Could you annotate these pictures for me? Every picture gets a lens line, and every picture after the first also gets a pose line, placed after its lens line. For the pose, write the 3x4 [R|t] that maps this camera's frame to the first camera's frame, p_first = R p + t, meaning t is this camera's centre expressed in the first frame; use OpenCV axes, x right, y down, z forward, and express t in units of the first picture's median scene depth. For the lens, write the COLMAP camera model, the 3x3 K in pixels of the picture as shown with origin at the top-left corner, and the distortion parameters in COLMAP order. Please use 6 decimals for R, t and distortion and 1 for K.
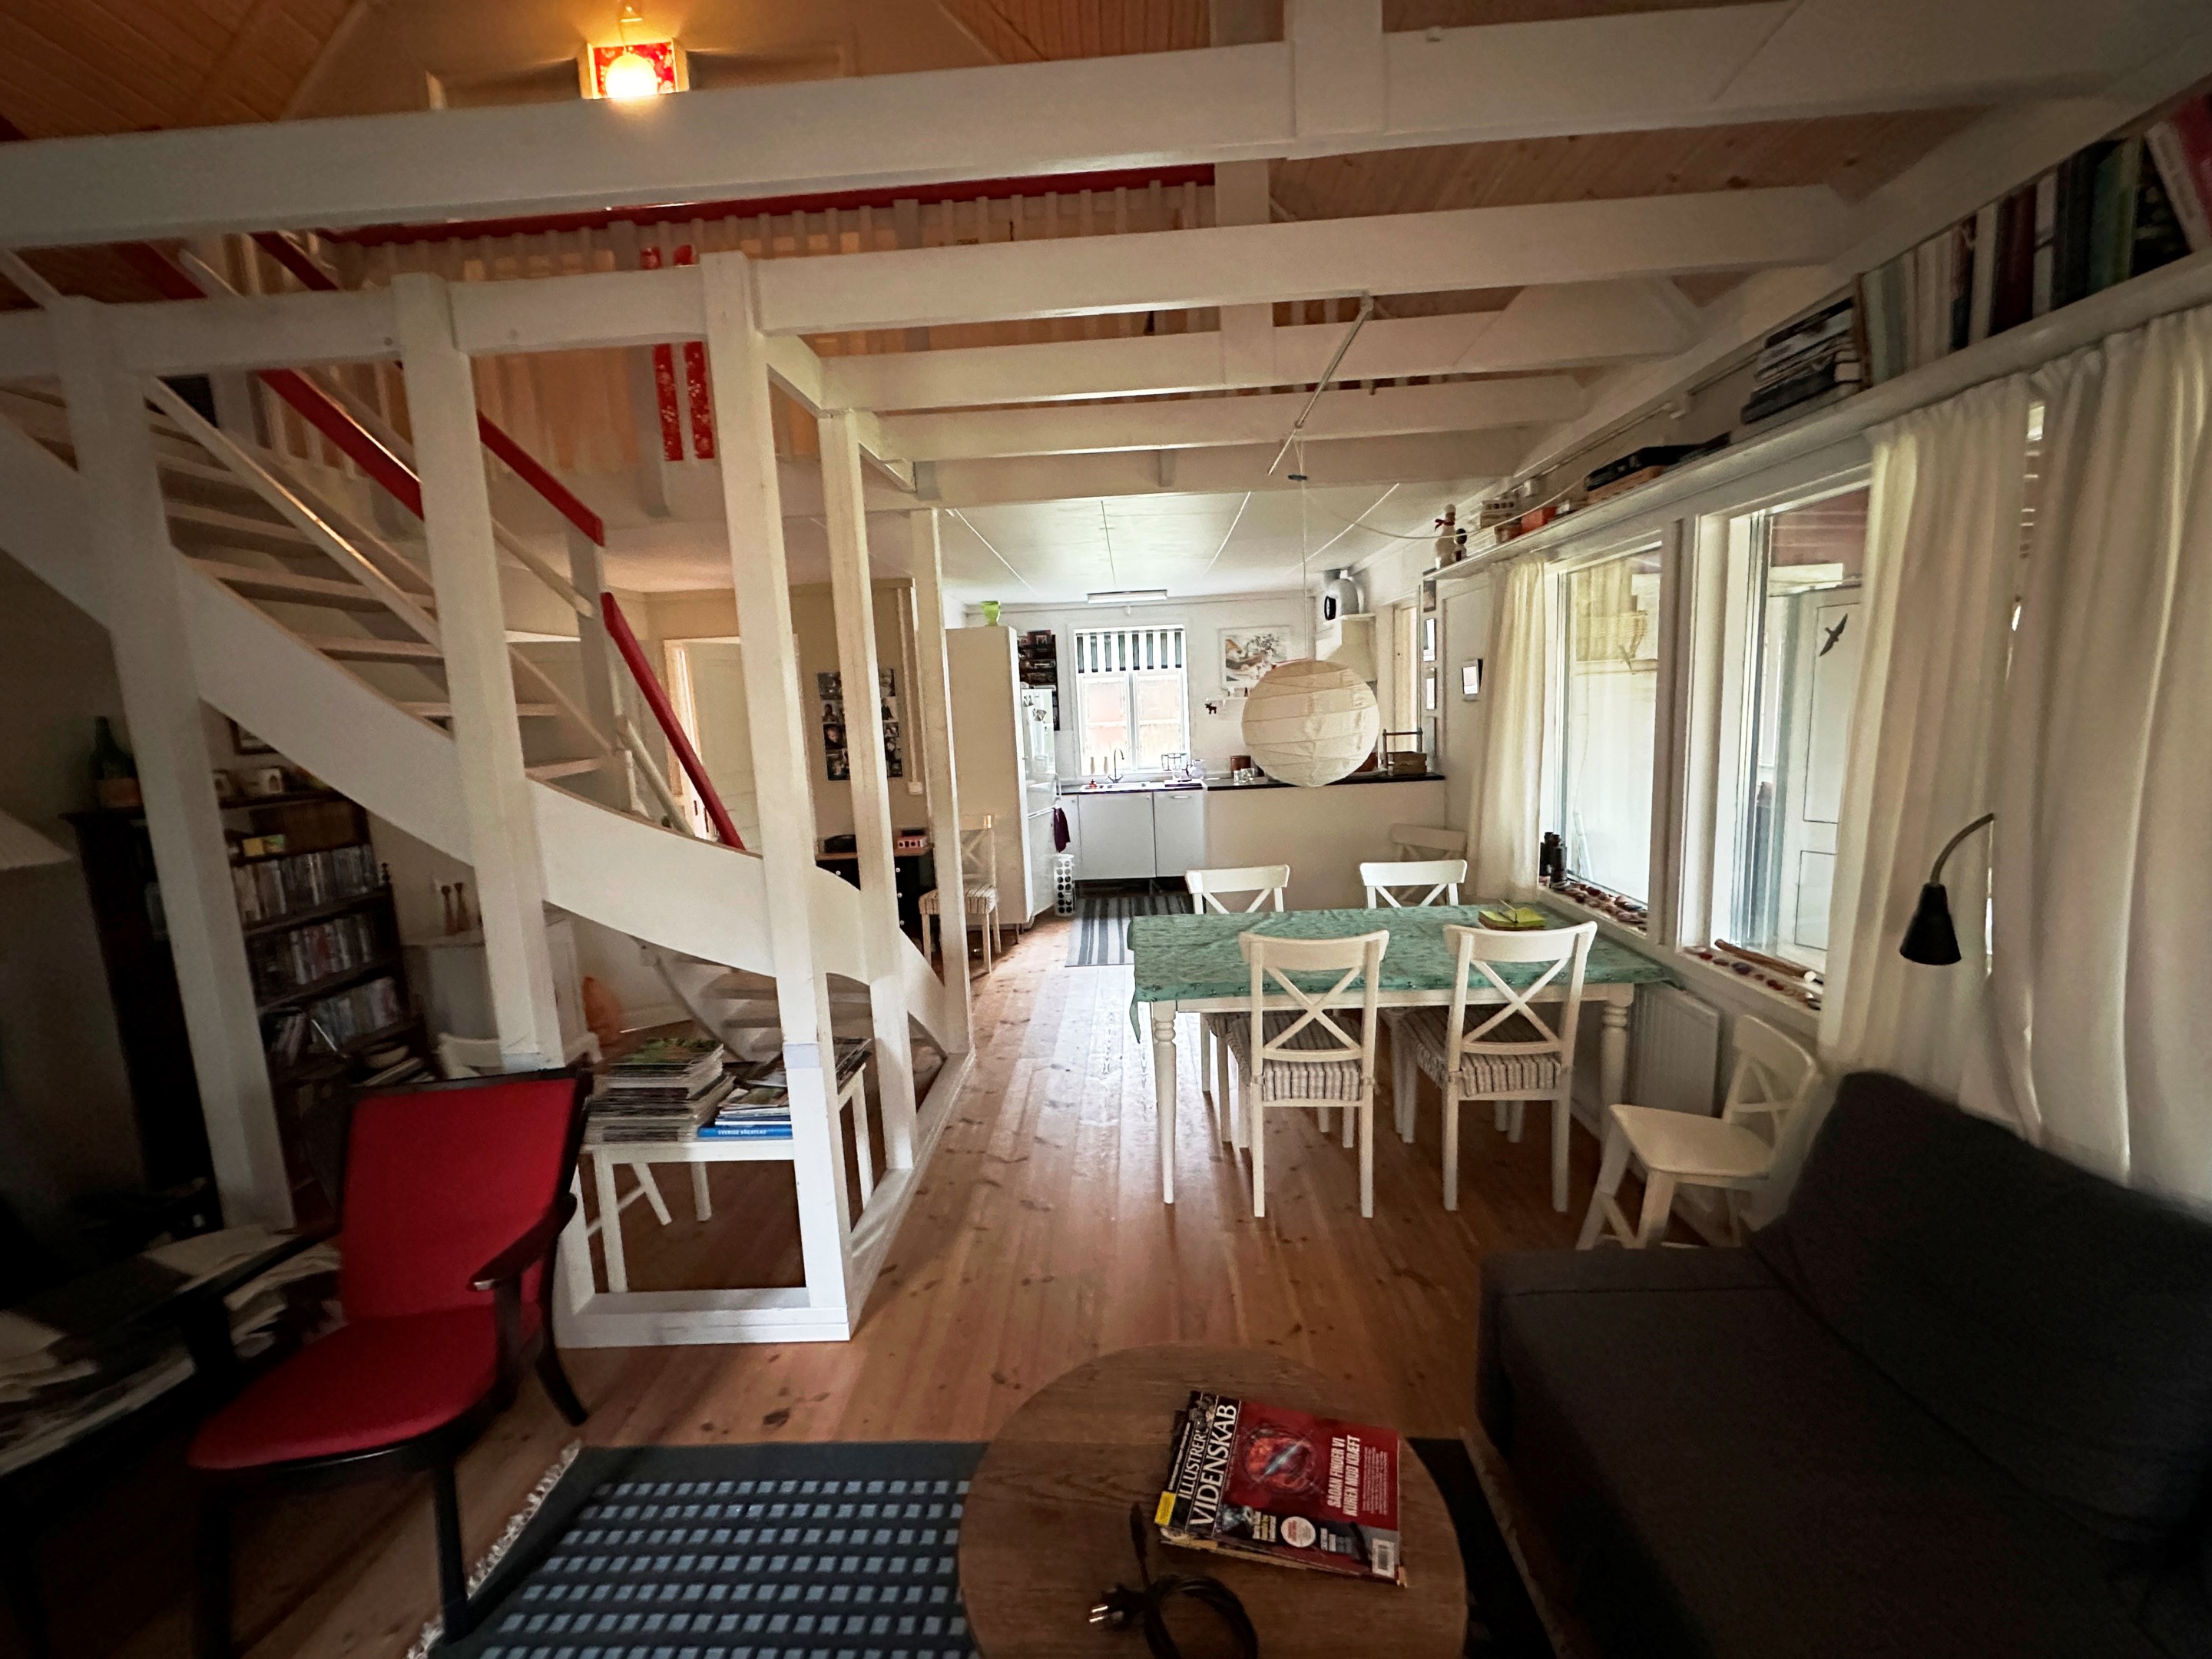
lens RADIAL K [[879.7, 0, 1106.0], [0, 879.7, 829.5], [0, 0, 1]] dist [-0.001135, 0.000131]
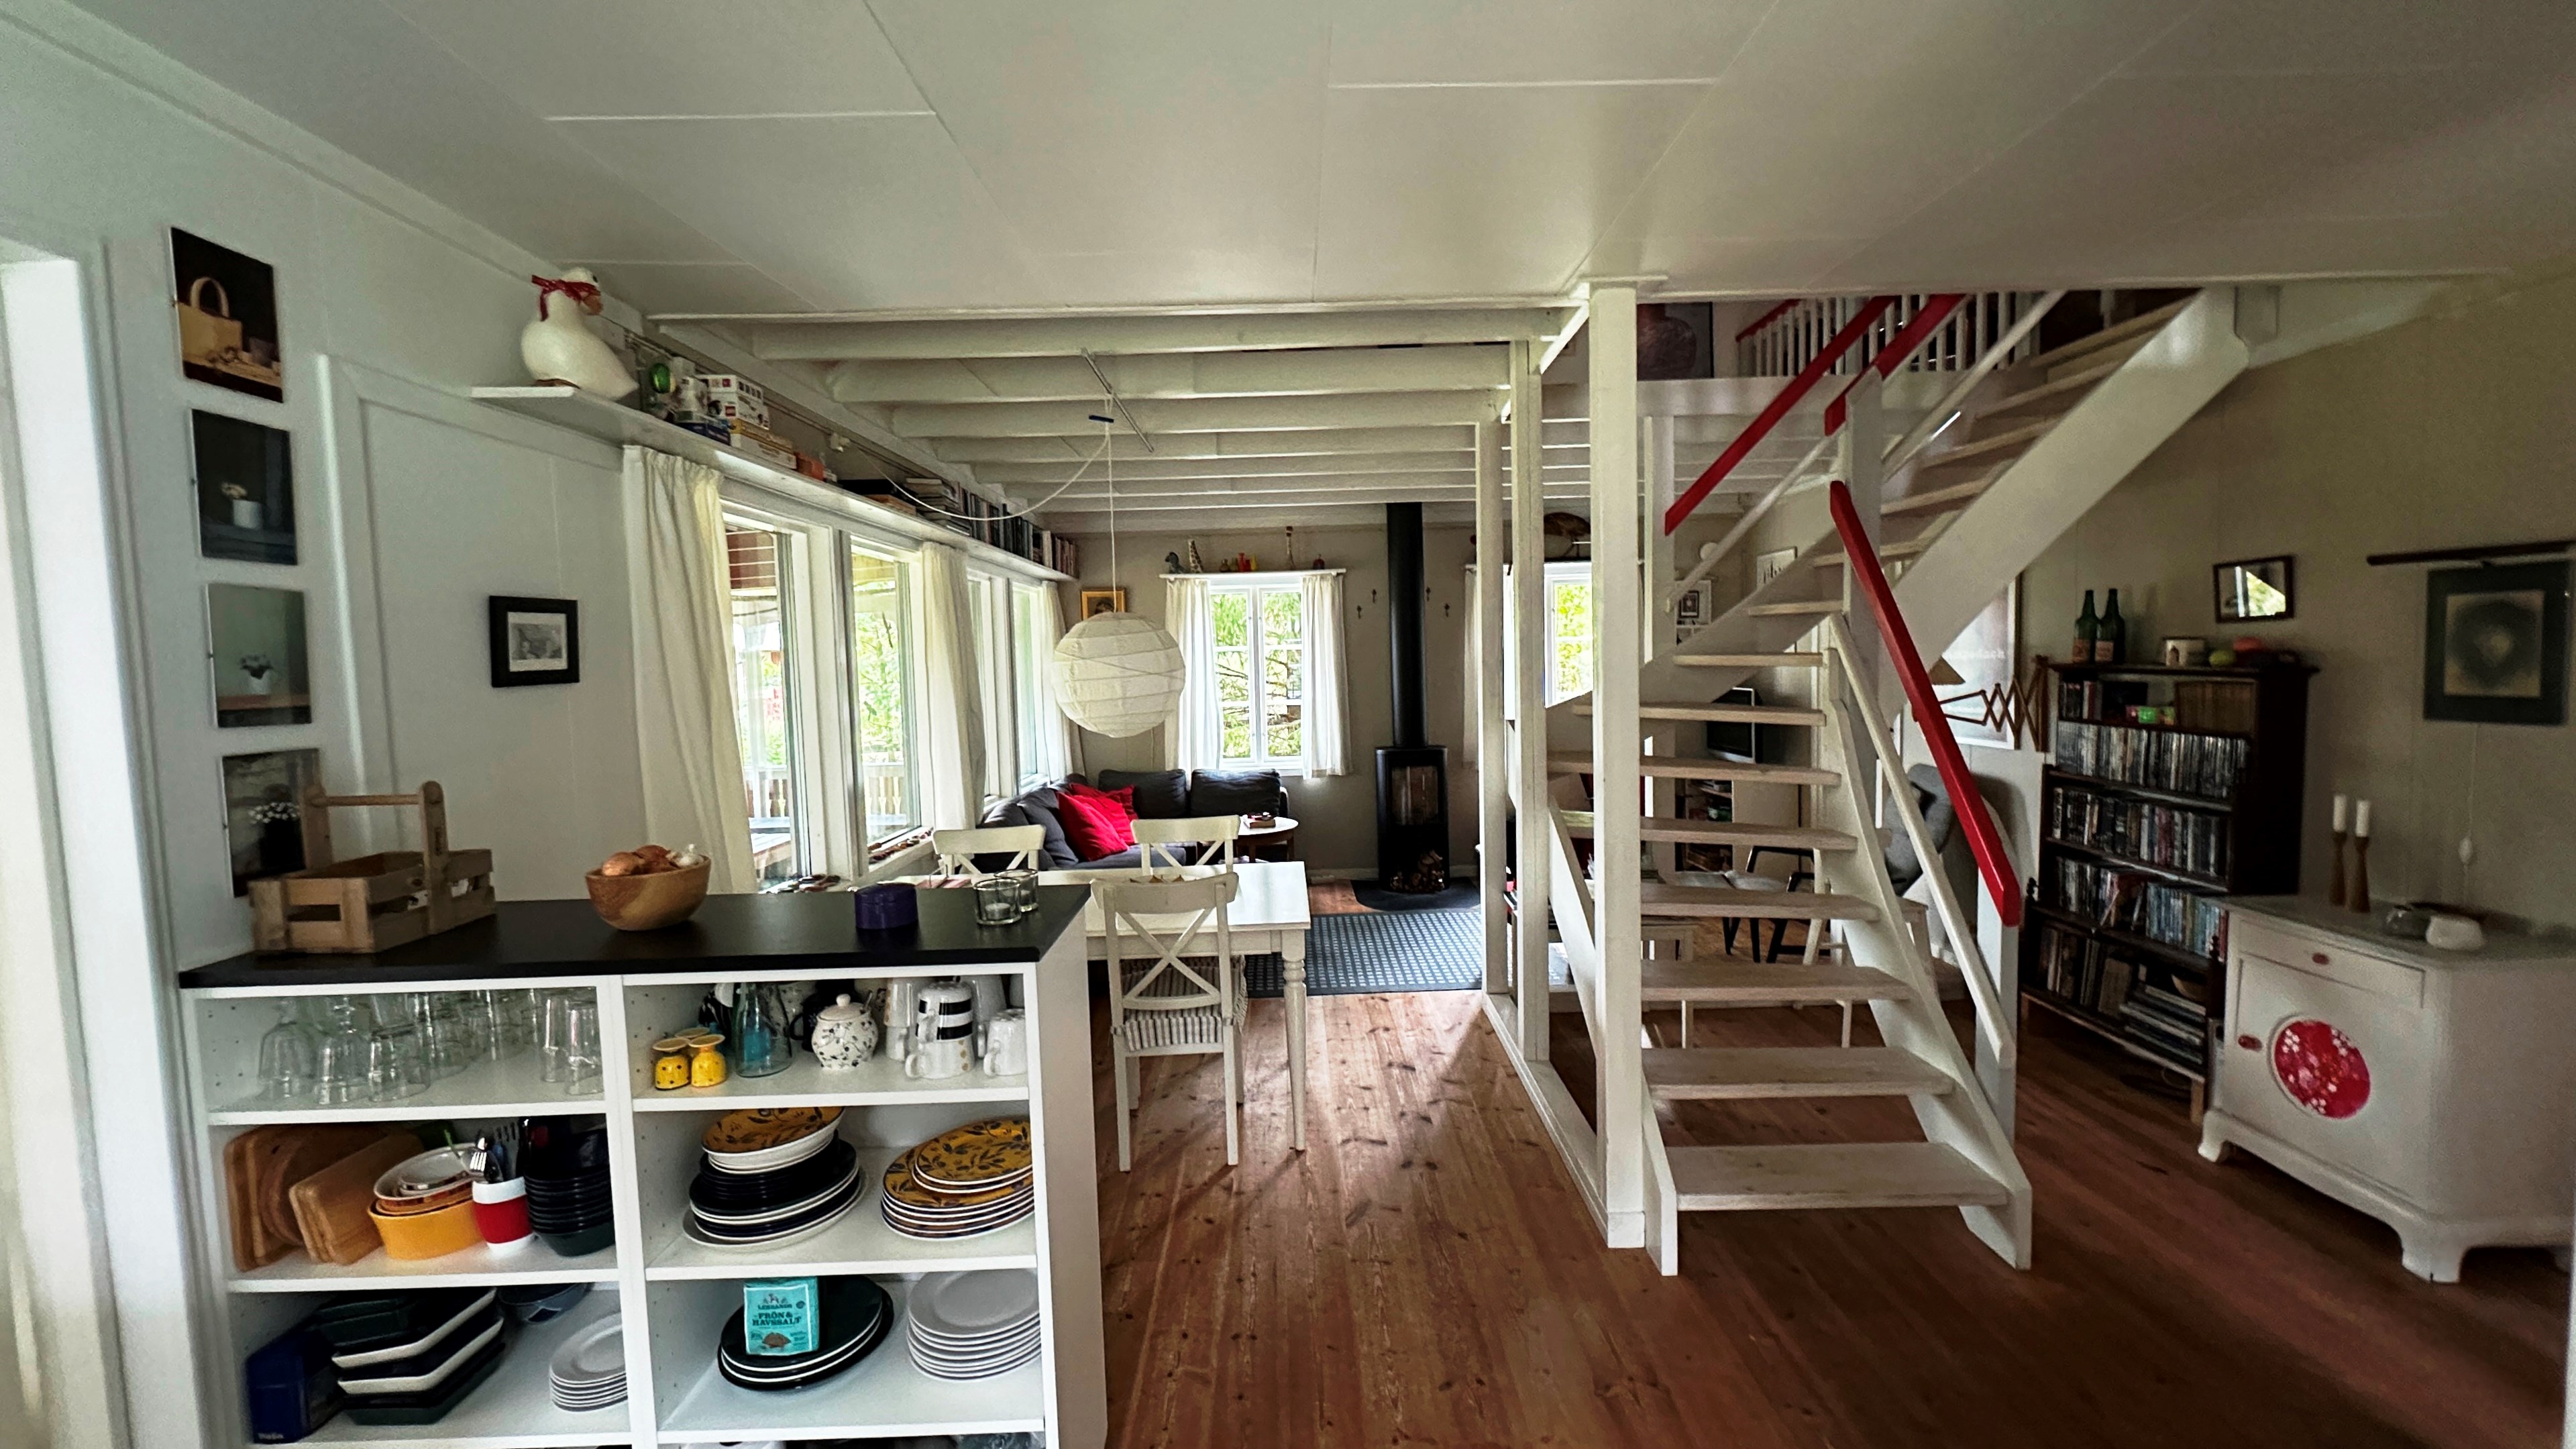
lens RADIAL K [[1022.1, 0, 1288.0], [0, 1022.1, 724.5], [0, 0, 1]] dist [0.000436, -0.000745]
pose [[-0.996306, 0.080155, -0.030803, 0.068288], [0.071758, 0.974183, 0.214051, -0.287680], [0.047165, 0.211050, -0.976337, 2.057226]]
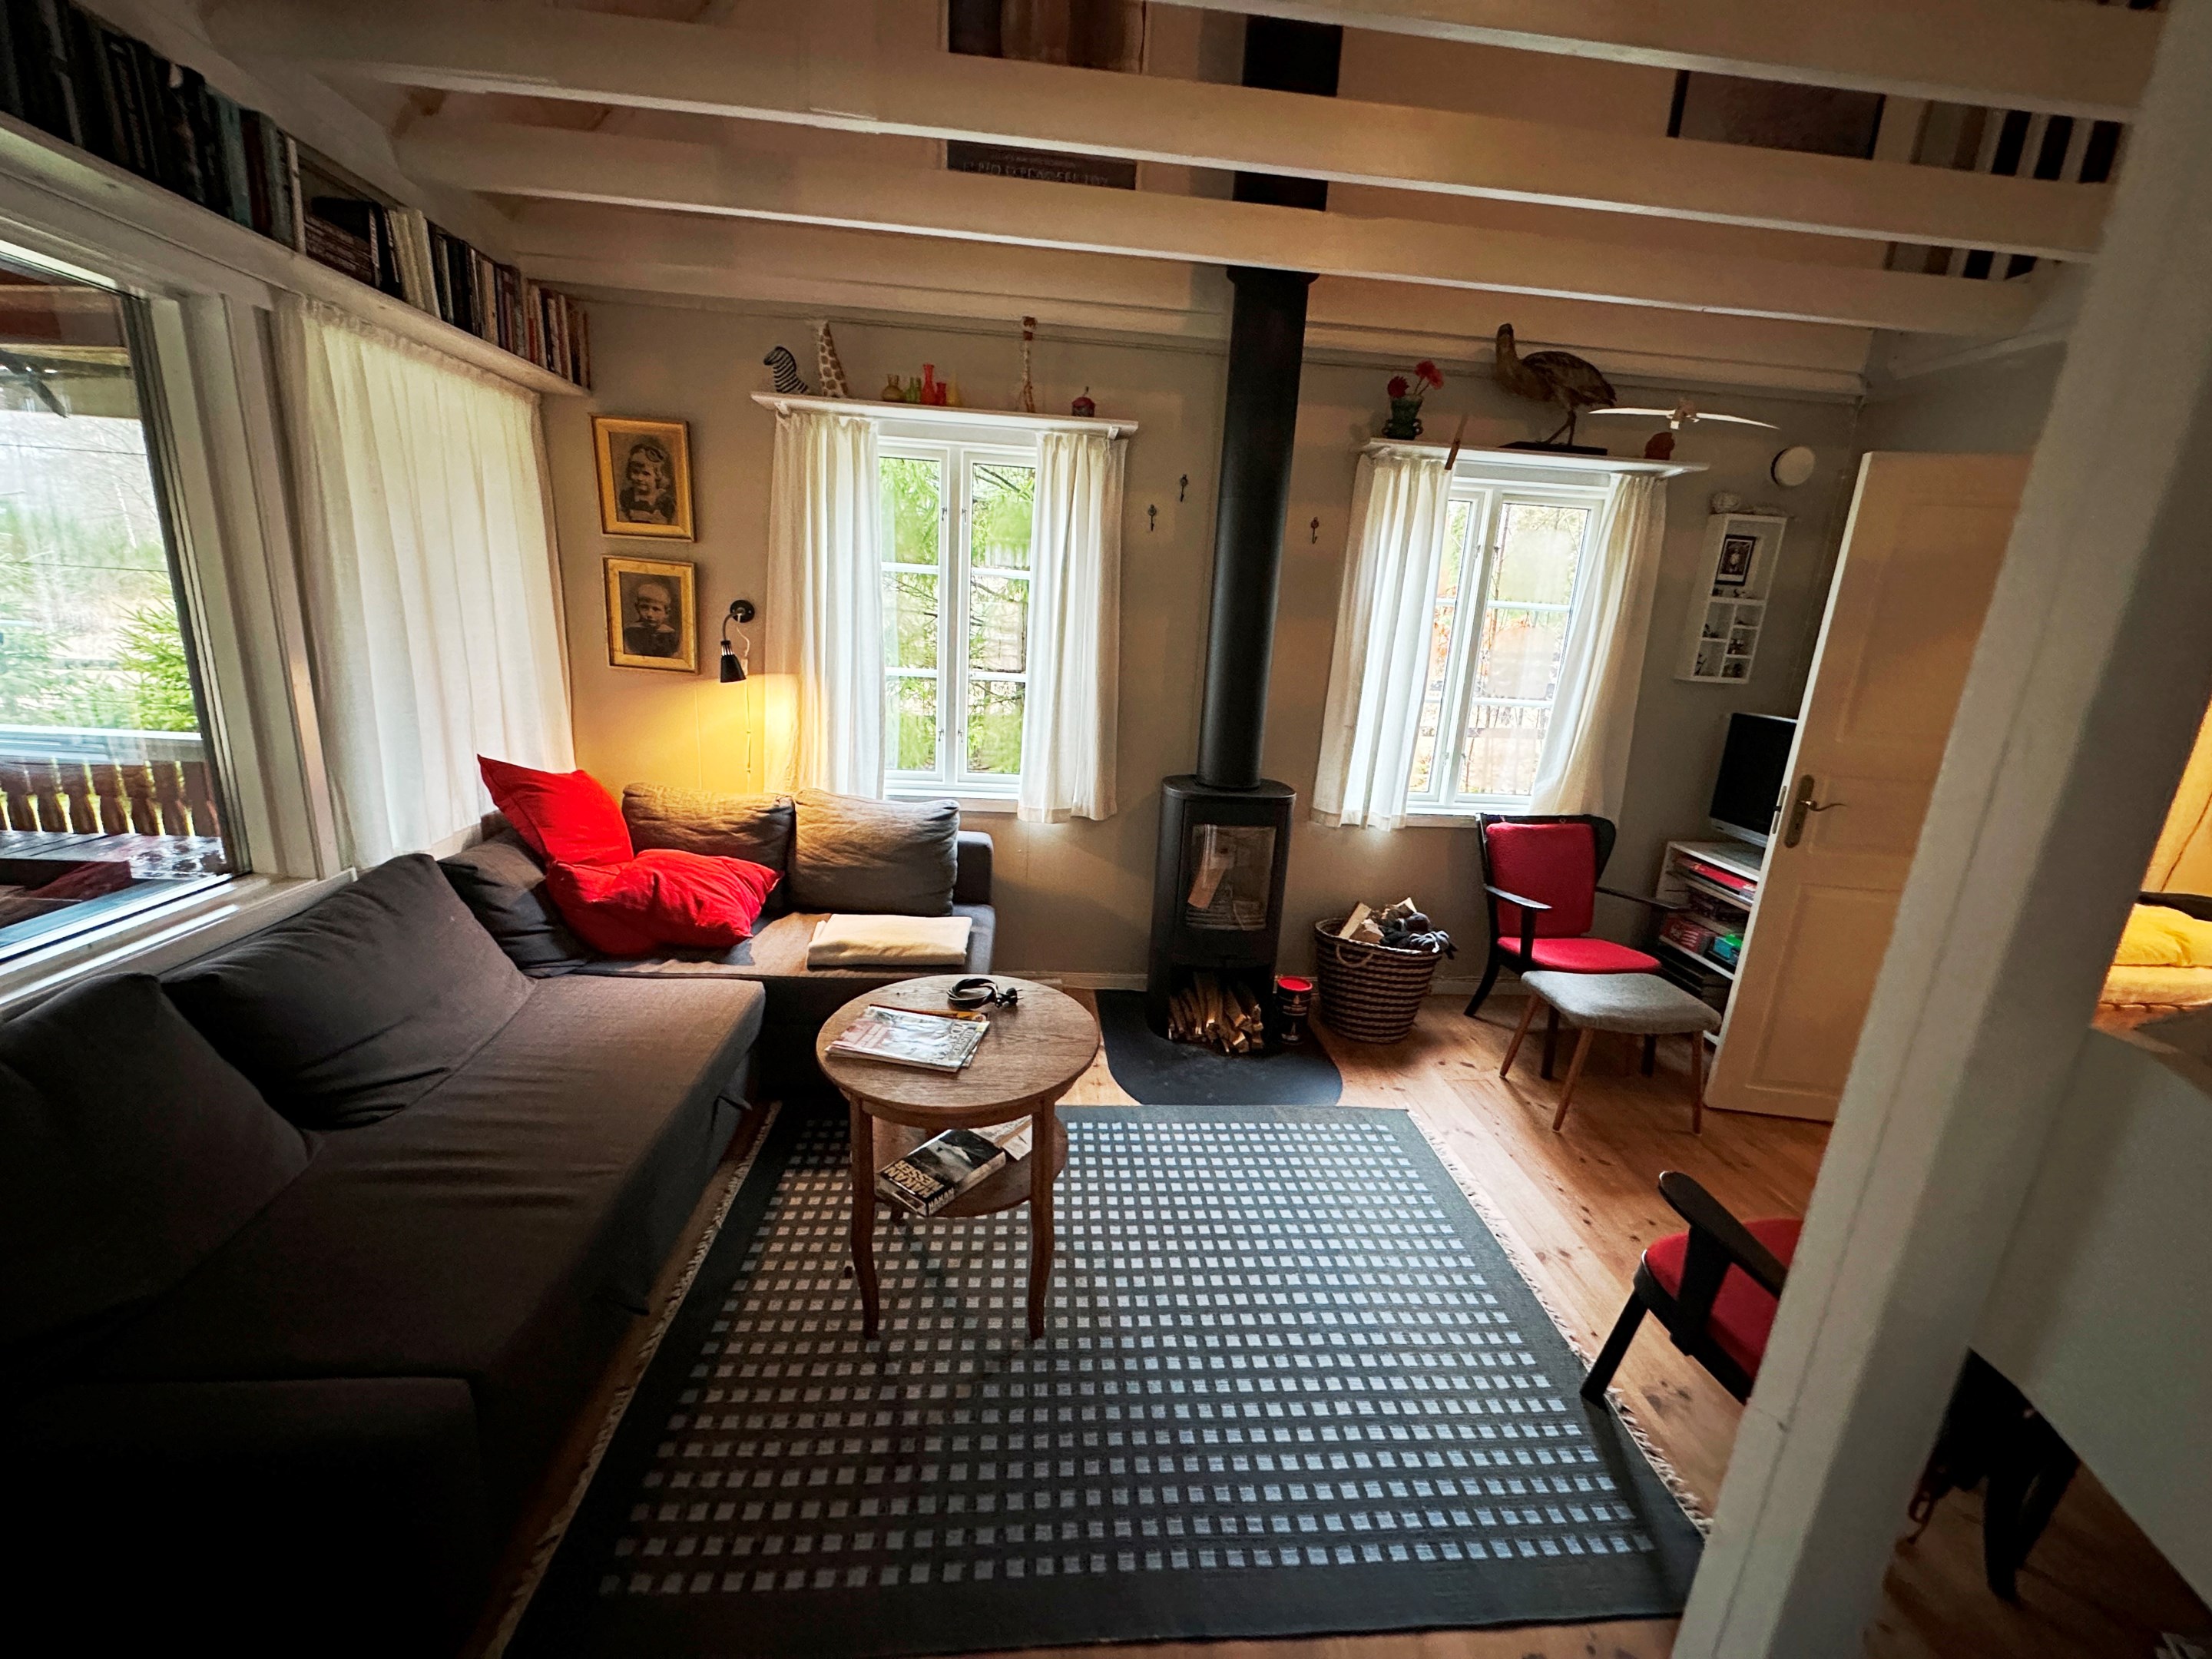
lens RADIAL K [[879.7, 0, 1106.0], [0, 879.7, 829.5], [0, 0, 1]] dist [-0.001135, 0.000131]
pose [[-0.993338, 0.020874, -0.113333, 0.003887], [-0.026121, 0.917076, 0.397856, -0.117637], [0.112240, 0.398166, -0.910421, 0.948280]]
